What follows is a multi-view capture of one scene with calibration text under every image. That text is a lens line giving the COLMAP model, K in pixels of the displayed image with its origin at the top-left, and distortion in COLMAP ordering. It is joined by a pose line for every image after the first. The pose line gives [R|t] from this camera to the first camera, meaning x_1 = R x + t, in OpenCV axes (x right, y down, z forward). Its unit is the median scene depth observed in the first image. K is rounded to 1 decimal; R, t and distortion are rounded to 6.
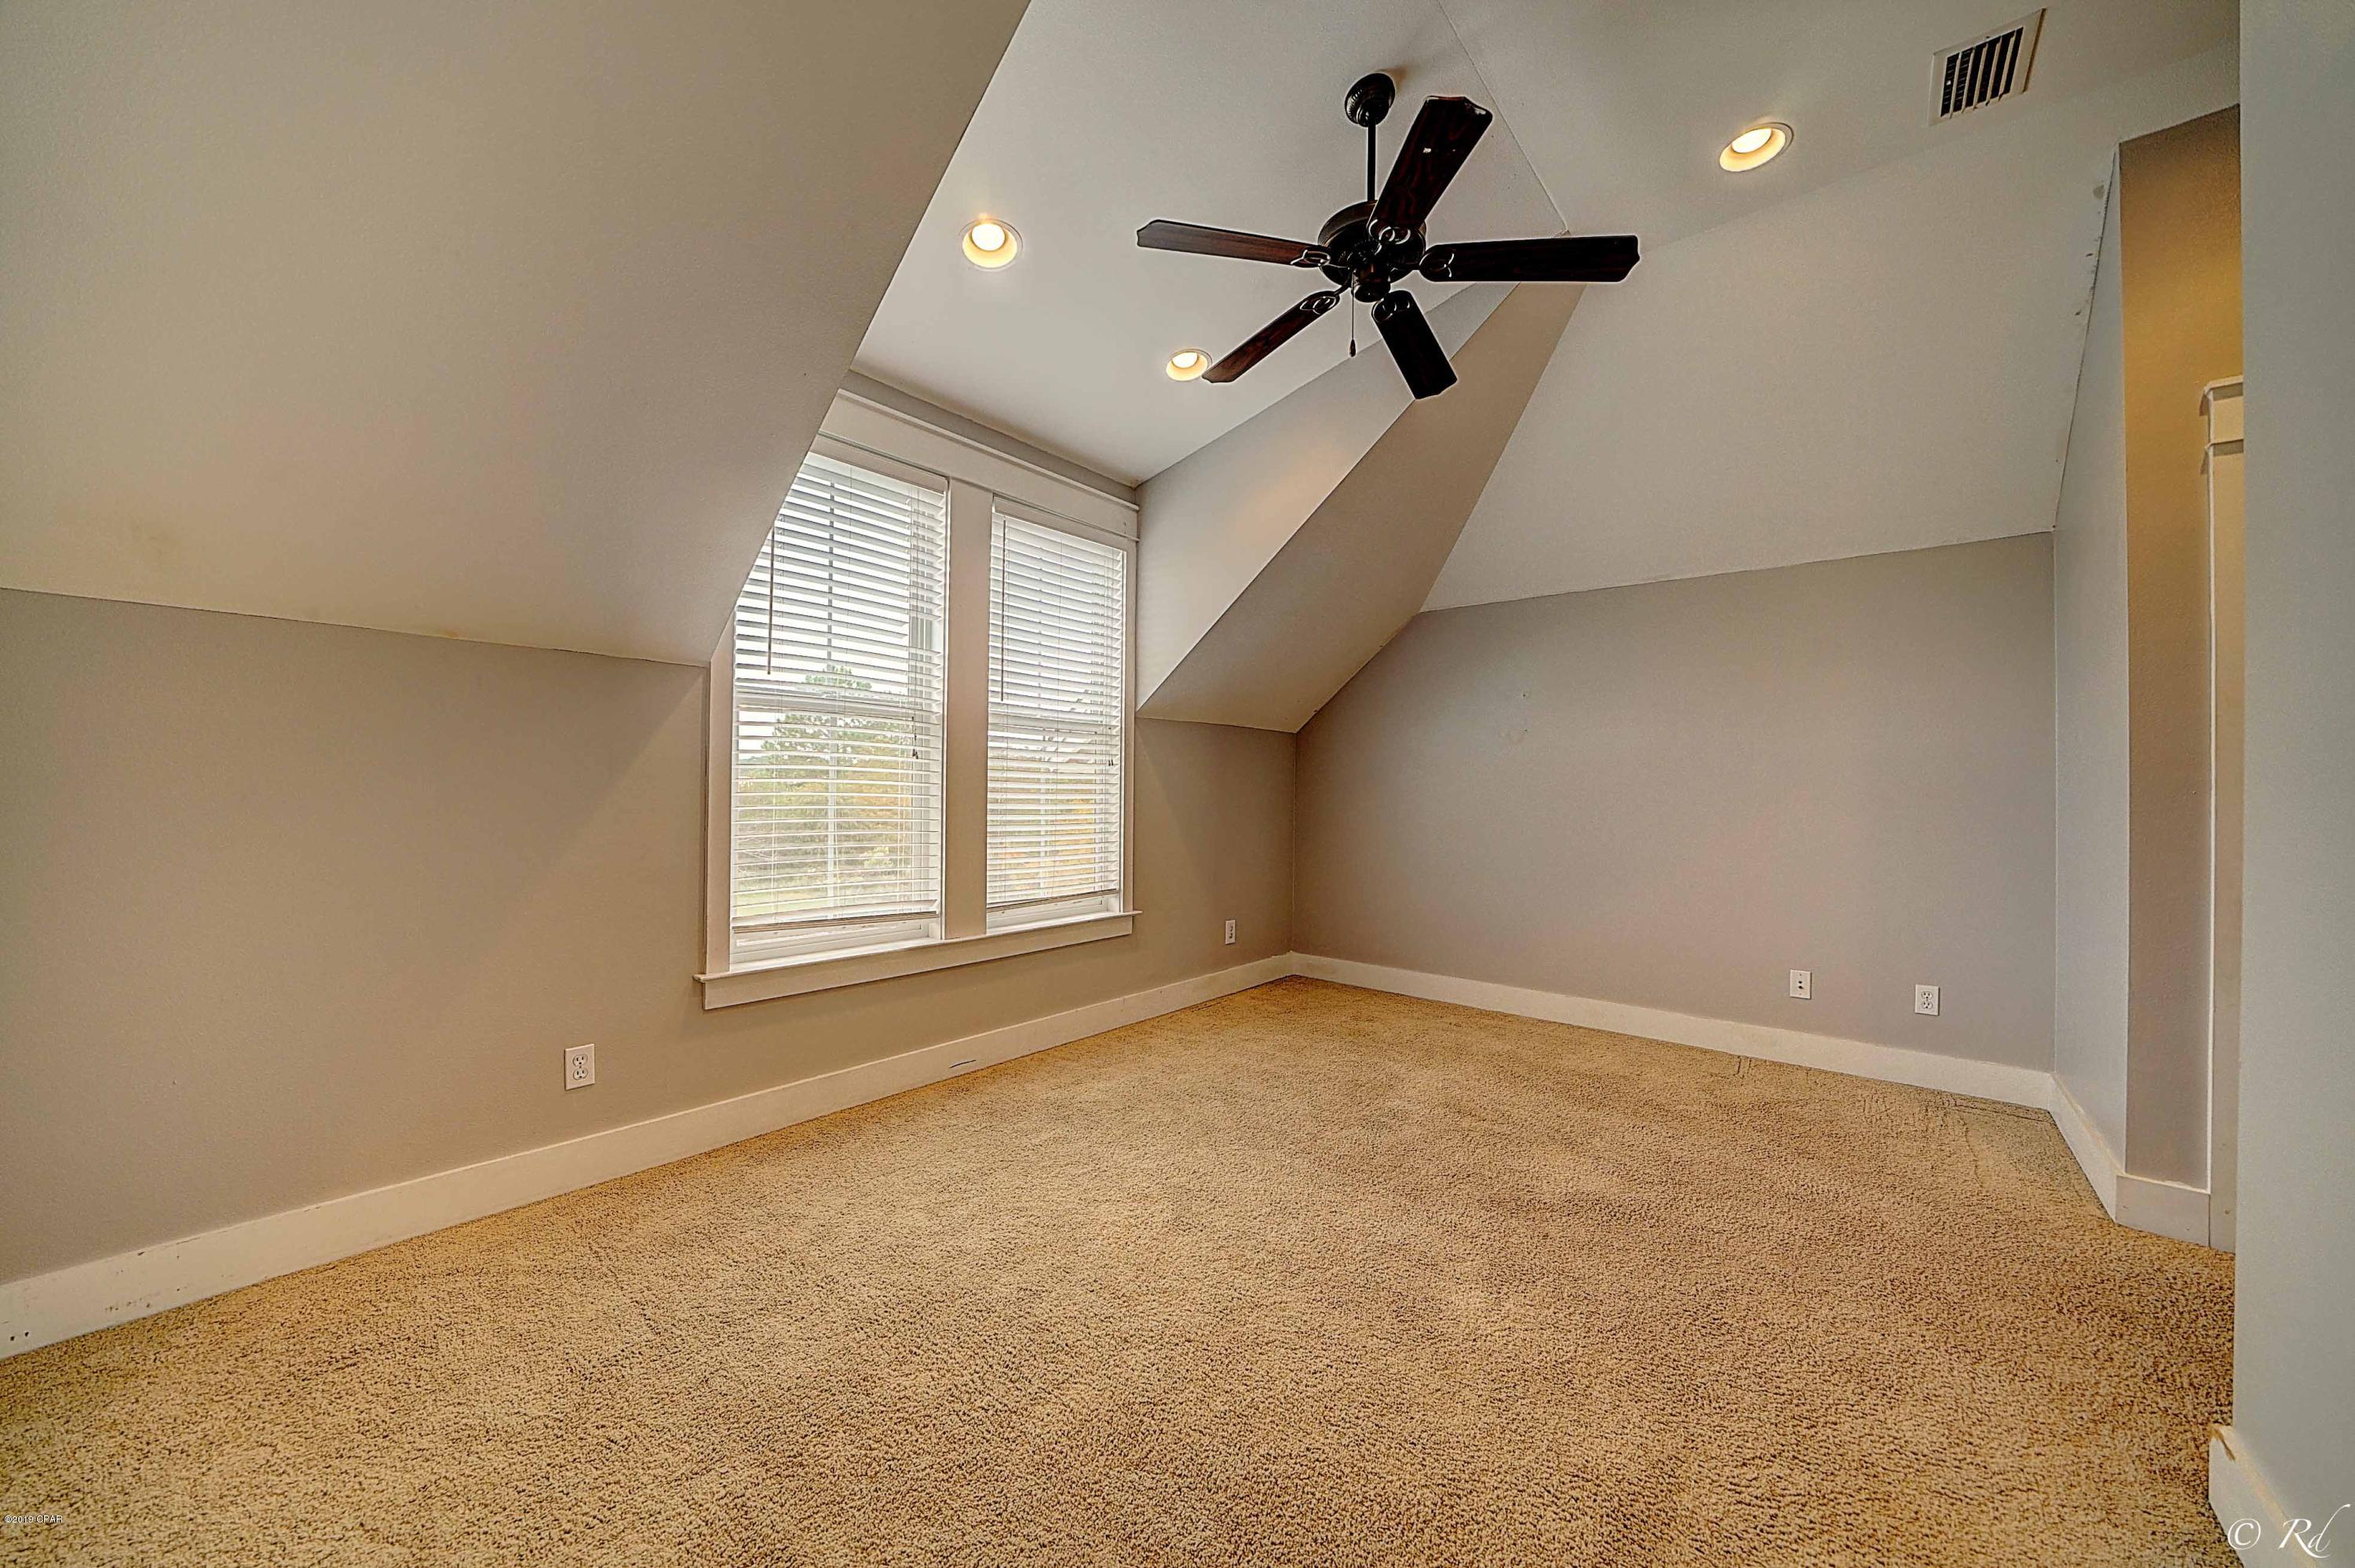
lens RADIAL K [[815.8, 0, 1175.2], [0, 815.8, 787.7], [0, 0, 1]] dist [-0.030580, 0.004123]
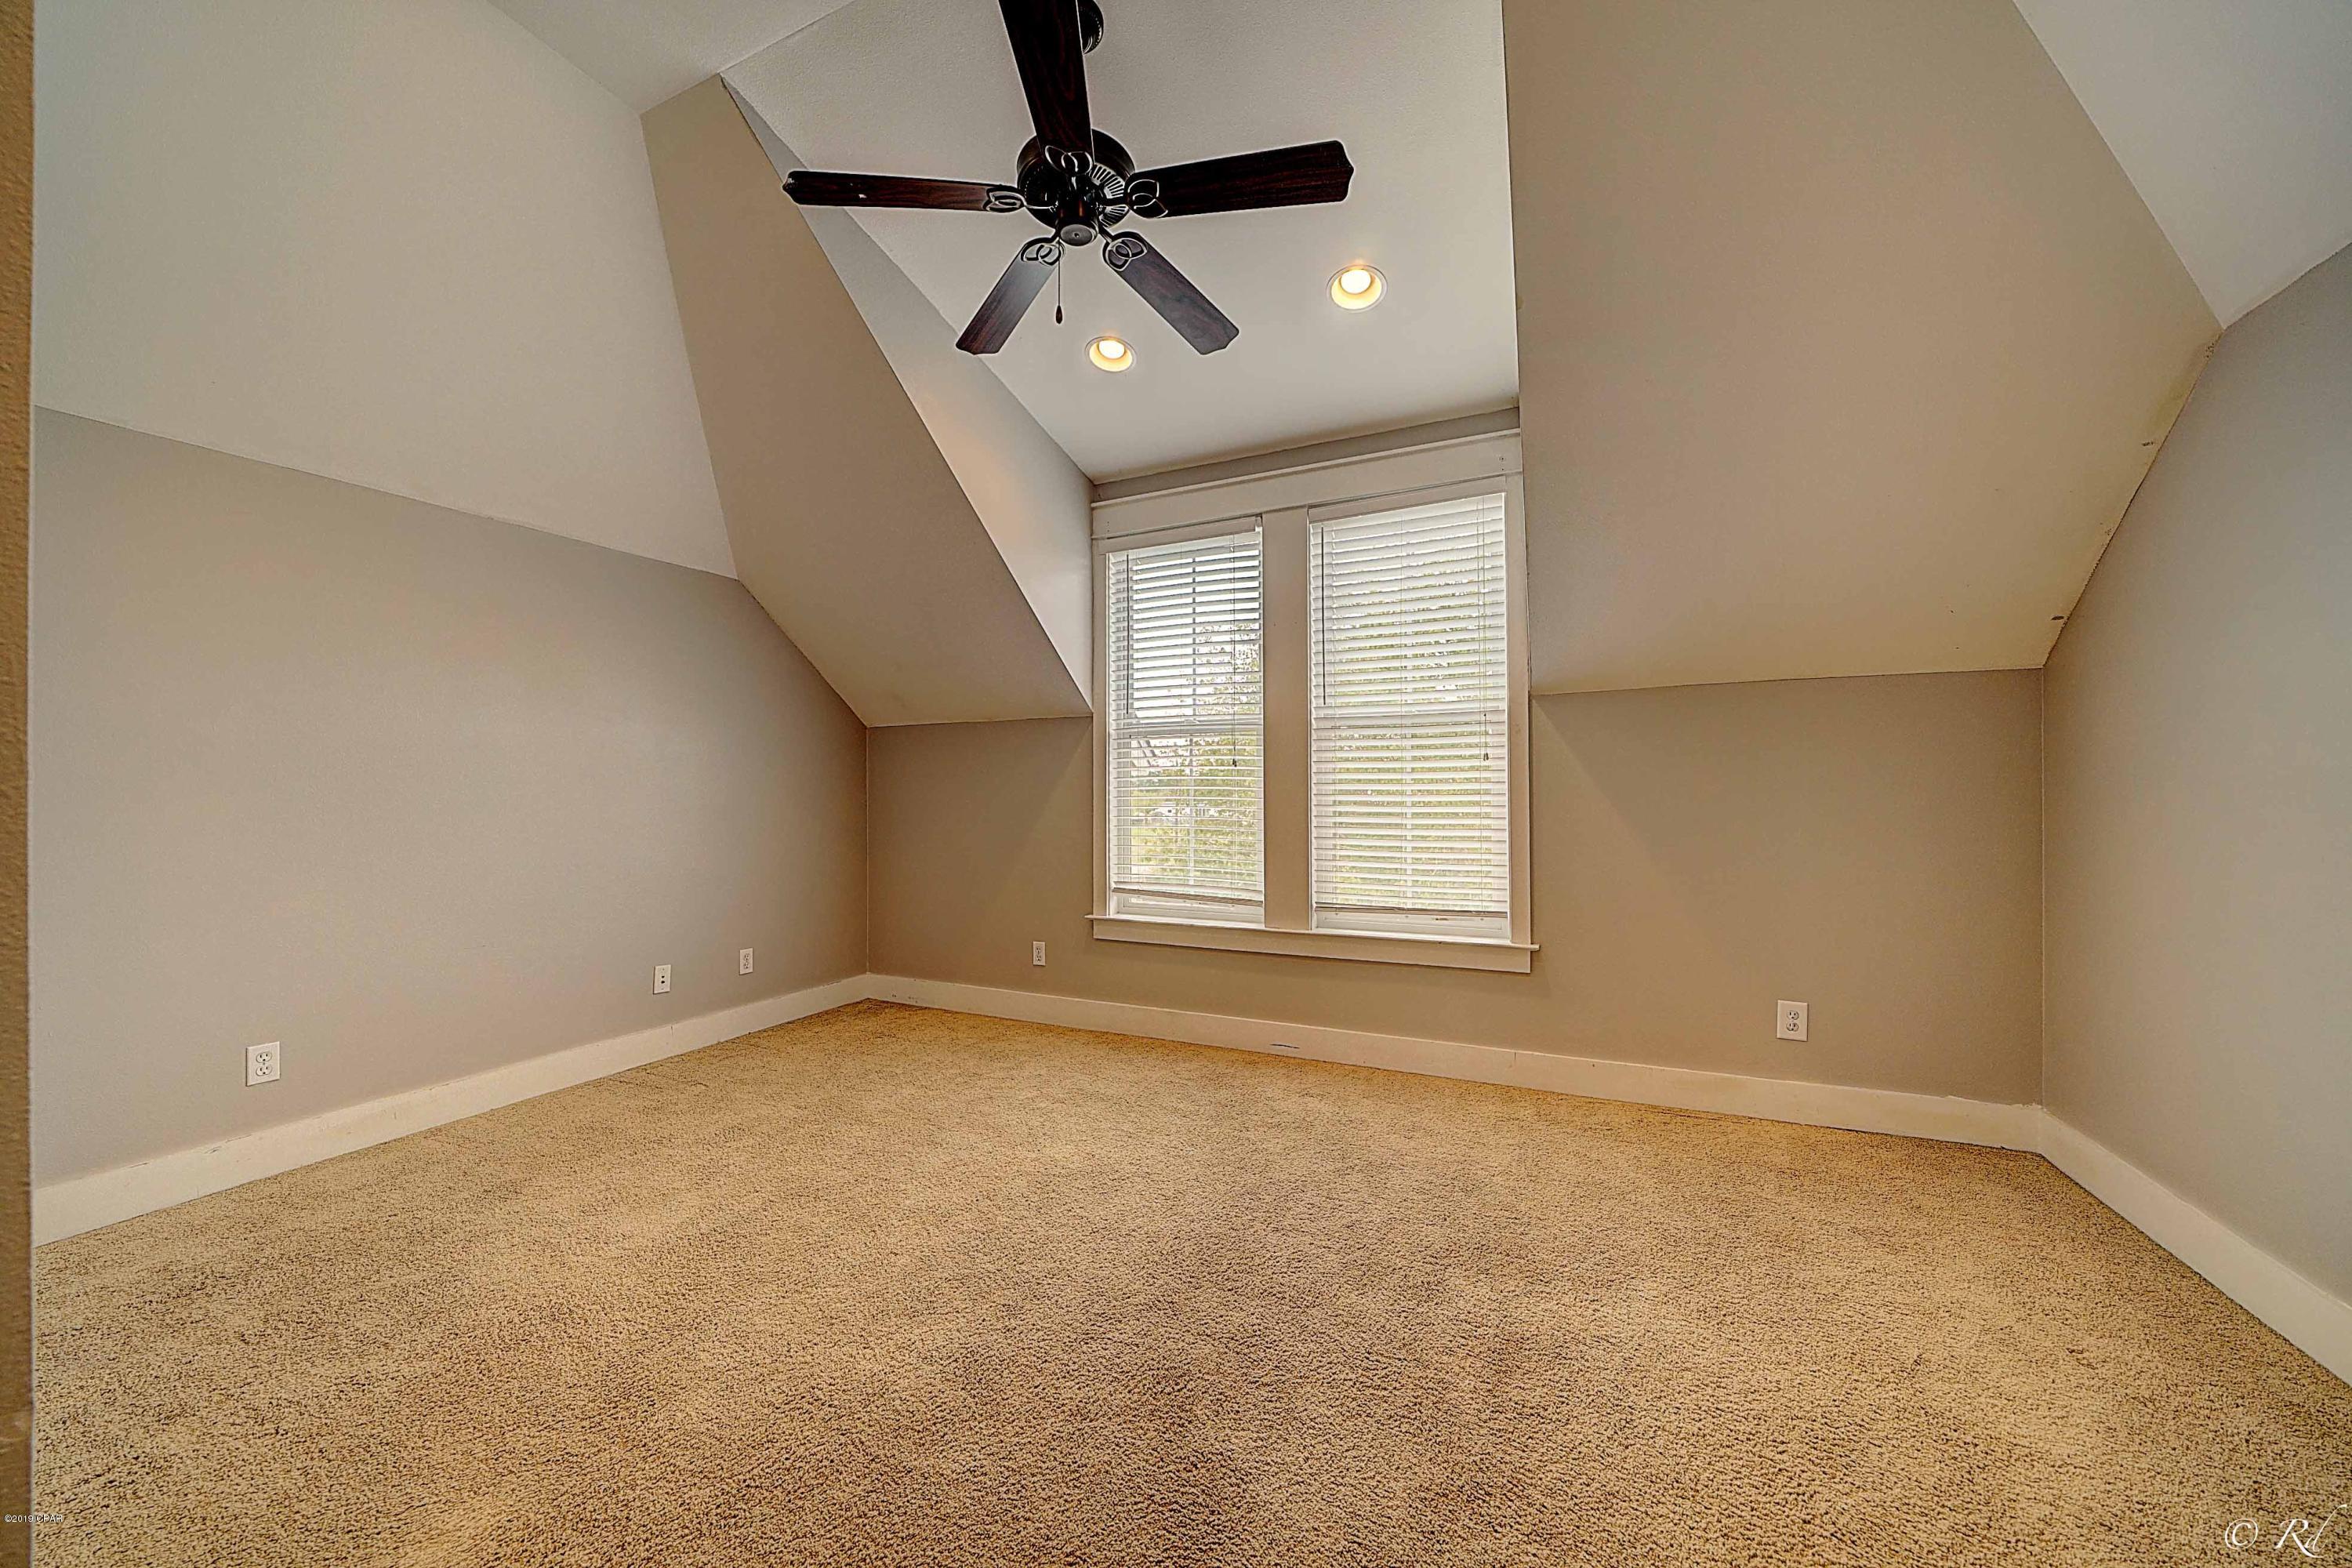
lens RADIAL K [[814.9, 0, 1173.7], [0, 814.9, 787.7], [0, 0, 1]] dist [-0.030580, 0.004123]
pose [[0.266268, -0.019382, -0.963704, 0.724777], [0.011325, 0.999792, -0.016979, 0.012755], [0.963833, -0.006393, 0.266432, 0.555271]]
